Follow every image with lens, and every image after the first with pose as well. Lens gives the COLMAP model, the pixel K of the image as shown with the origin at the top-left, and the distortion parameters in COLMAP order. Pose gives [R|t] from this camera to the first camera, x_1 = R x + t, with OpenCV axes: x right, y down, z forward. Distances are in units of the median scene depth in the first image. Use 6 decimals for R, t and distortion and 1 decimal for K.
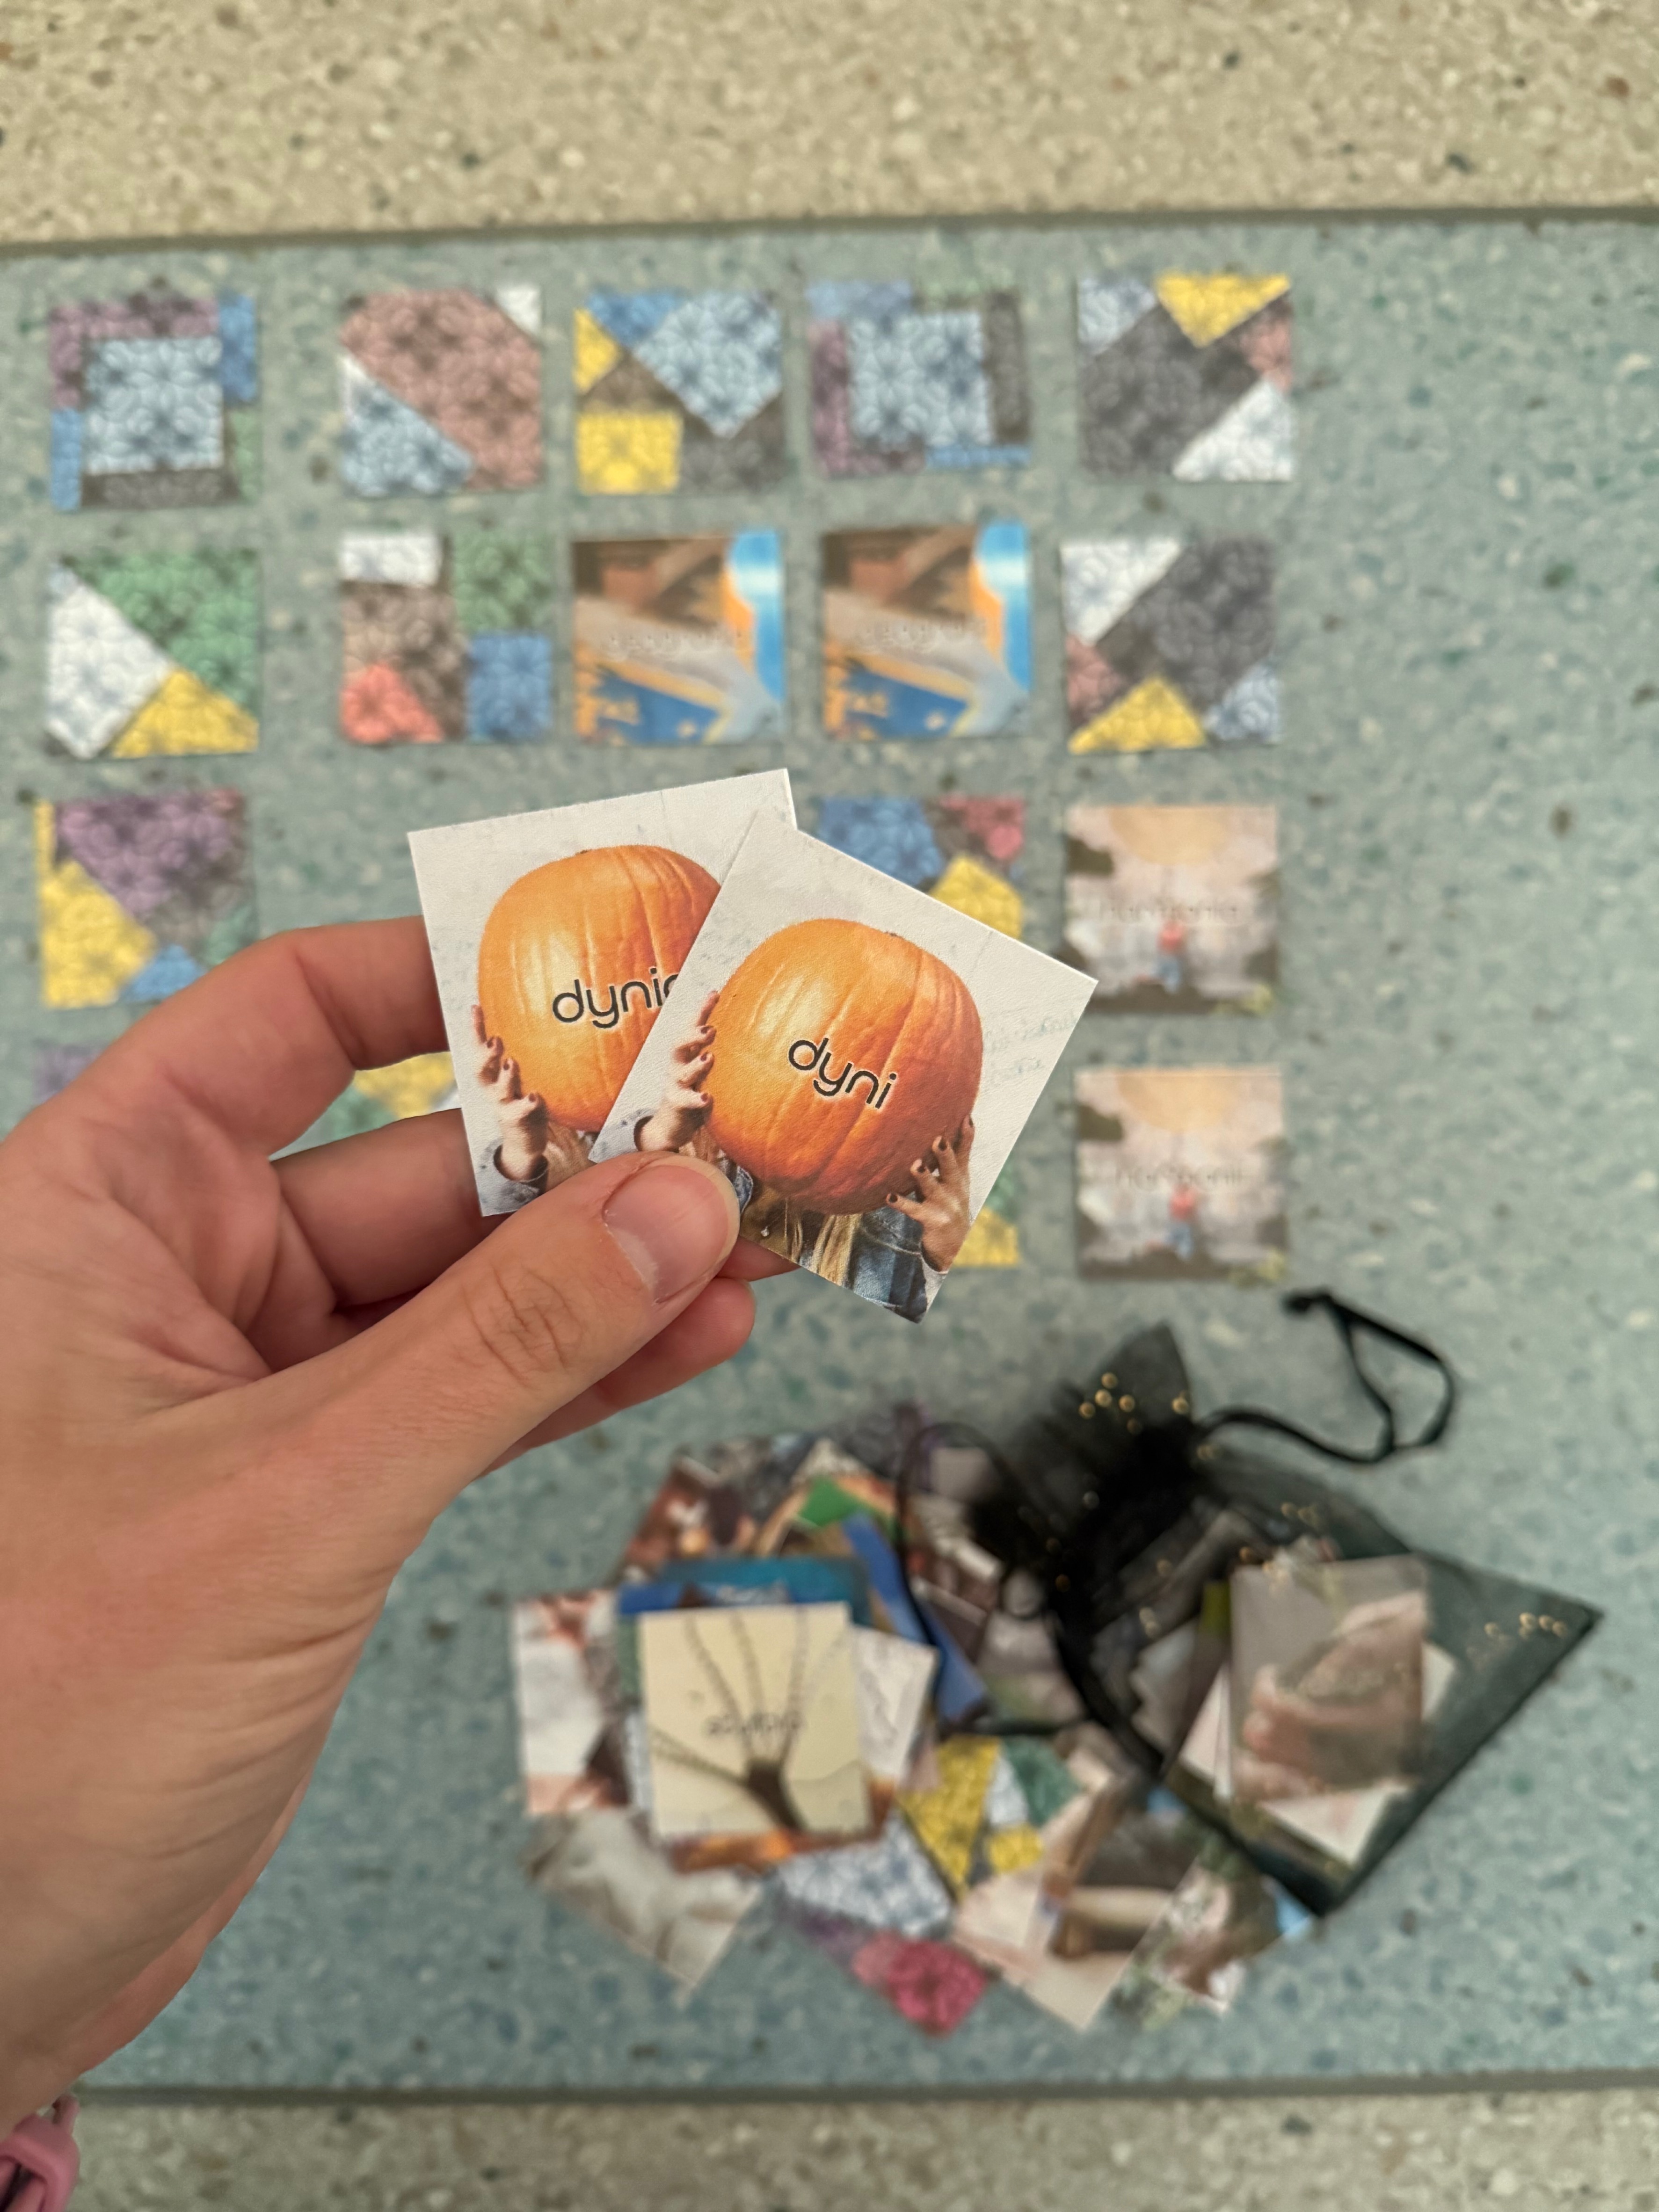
lens RADIAL K [[1677.8, 0, 829.5], [0, 1677.8, 1106.0], [0, 0, 1]] dist [0.050857, -0.138904]
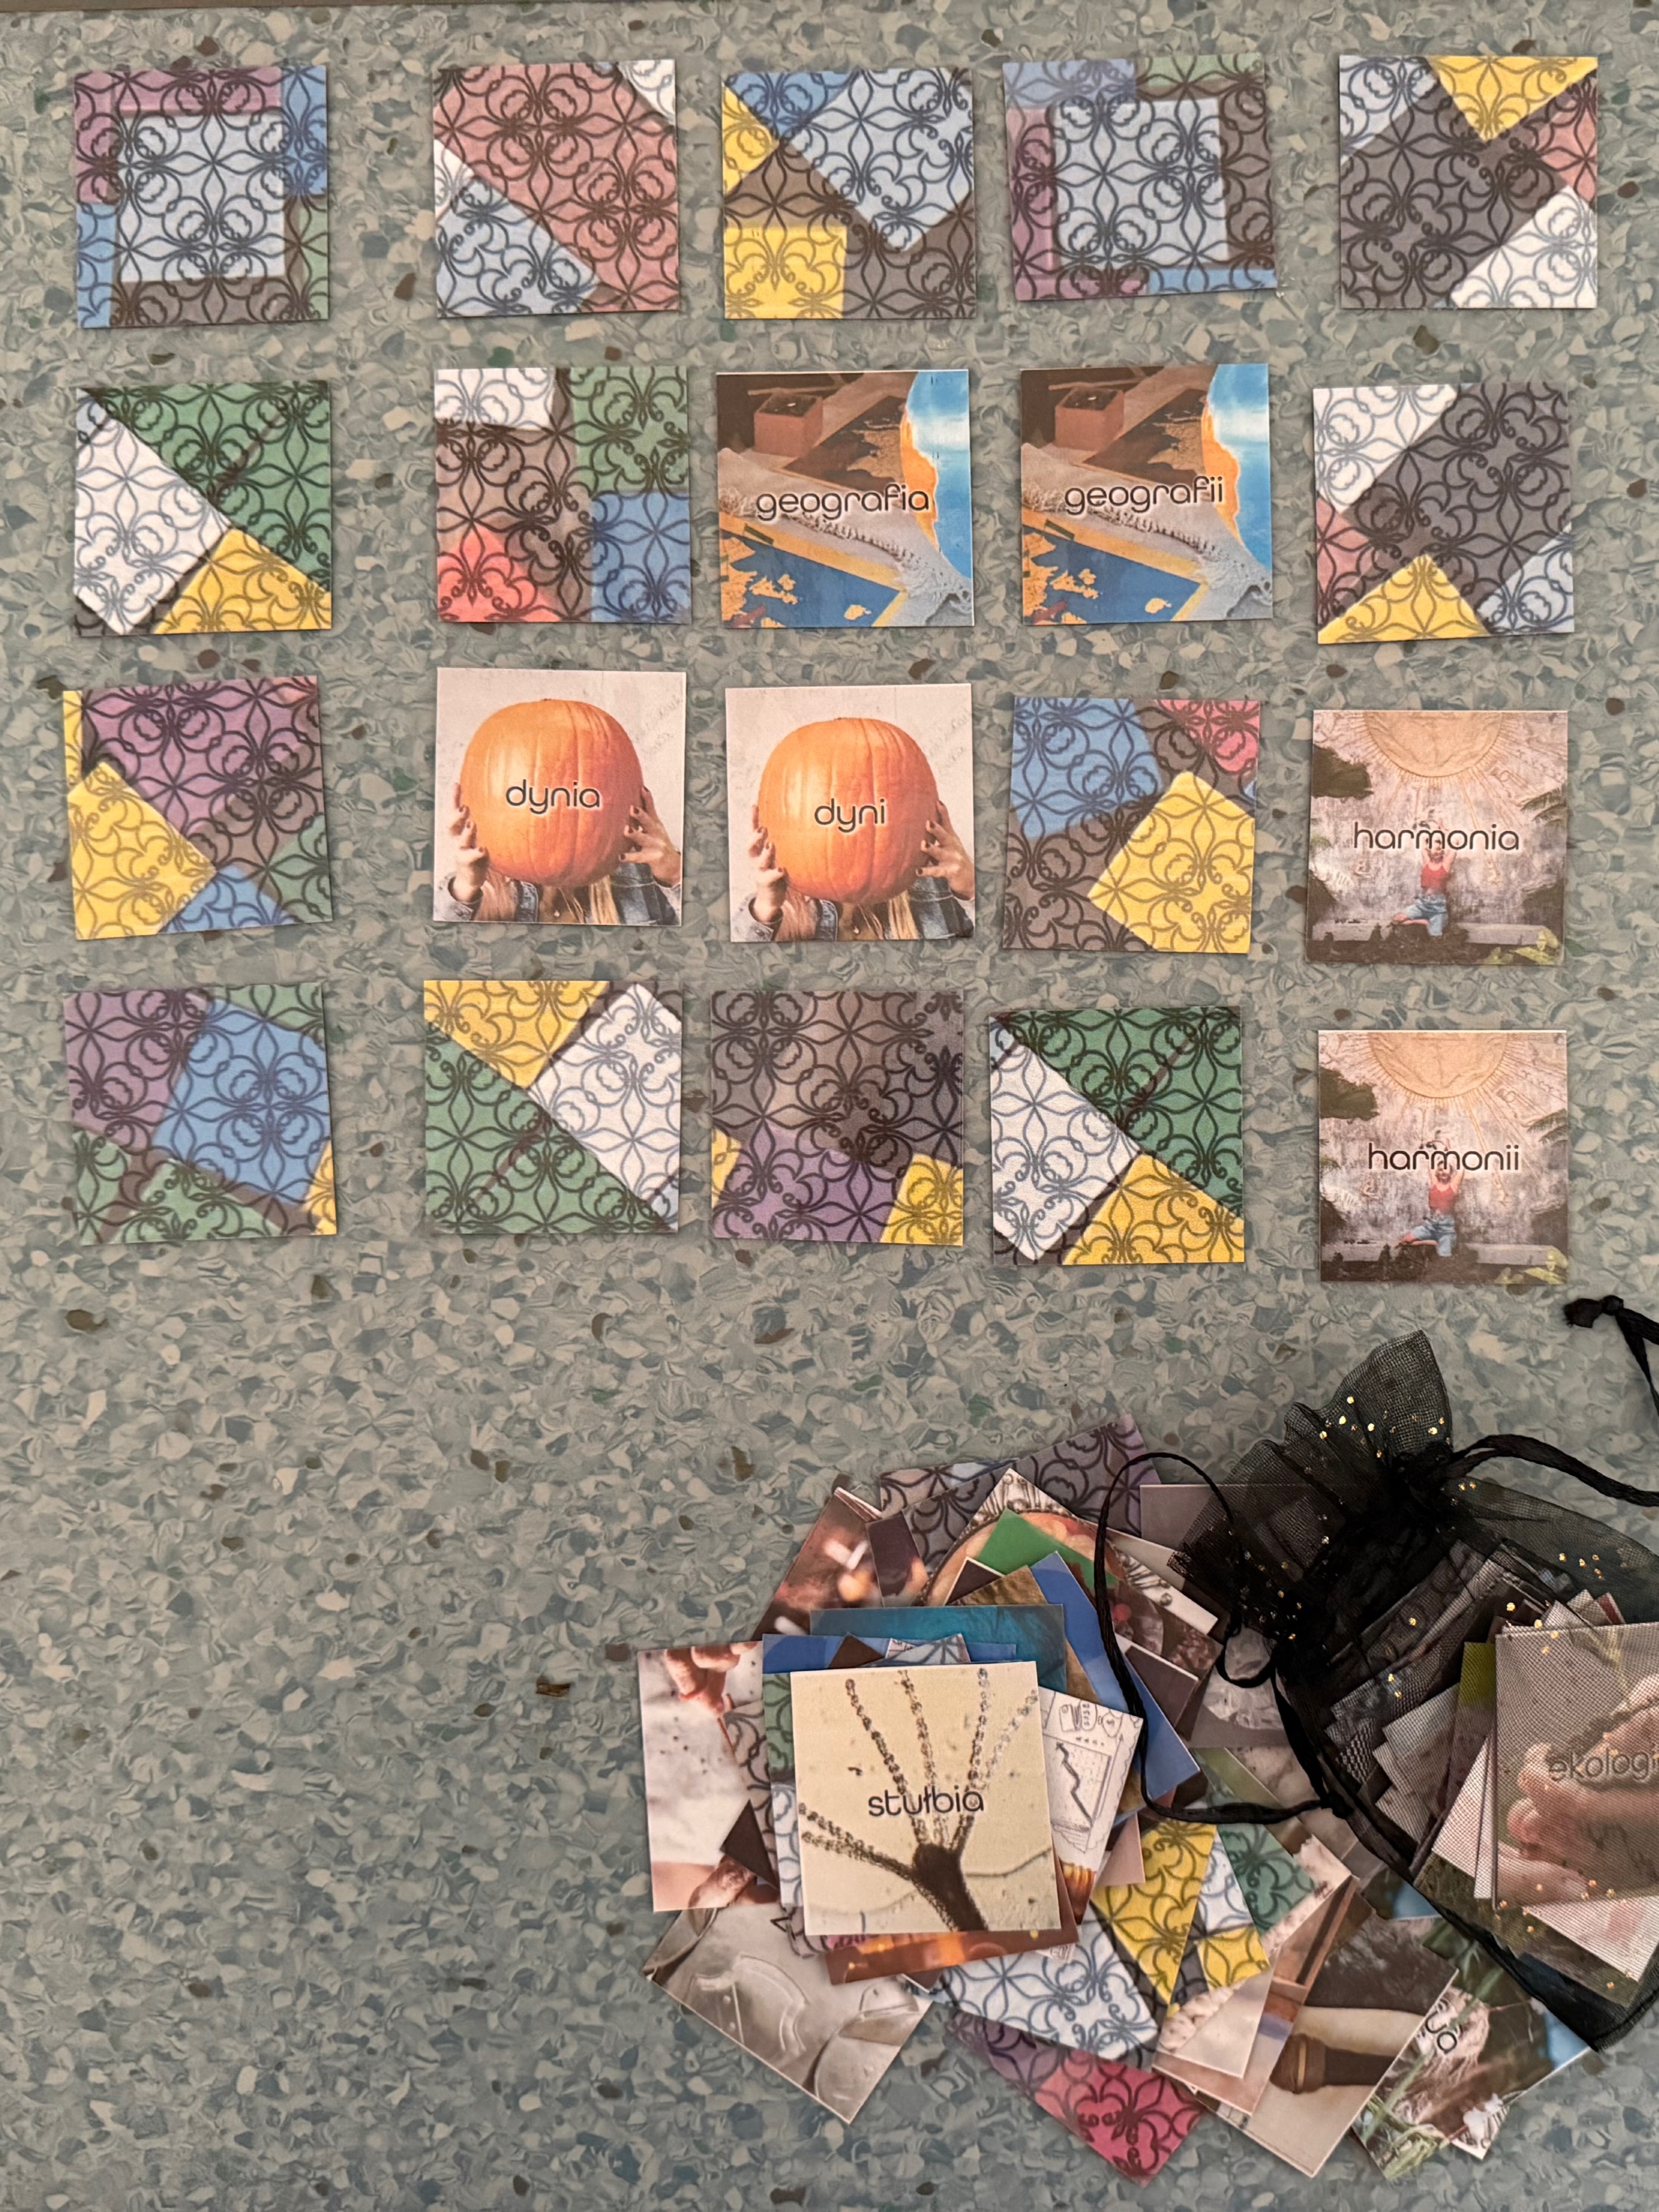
lens RADIAL K [[1677.4, 0, 829.5], [0, 1677.4, 1106.0], [0, 0, 1]] dist [0.050857, -0.138904]
pose [[0.994527, 0.010113, -0.103991, -0.008081], [-0.008304, 0.999807, 0.017808, 0.003856], [0.104151, -0.016847, 0.994419, 0.163749]]
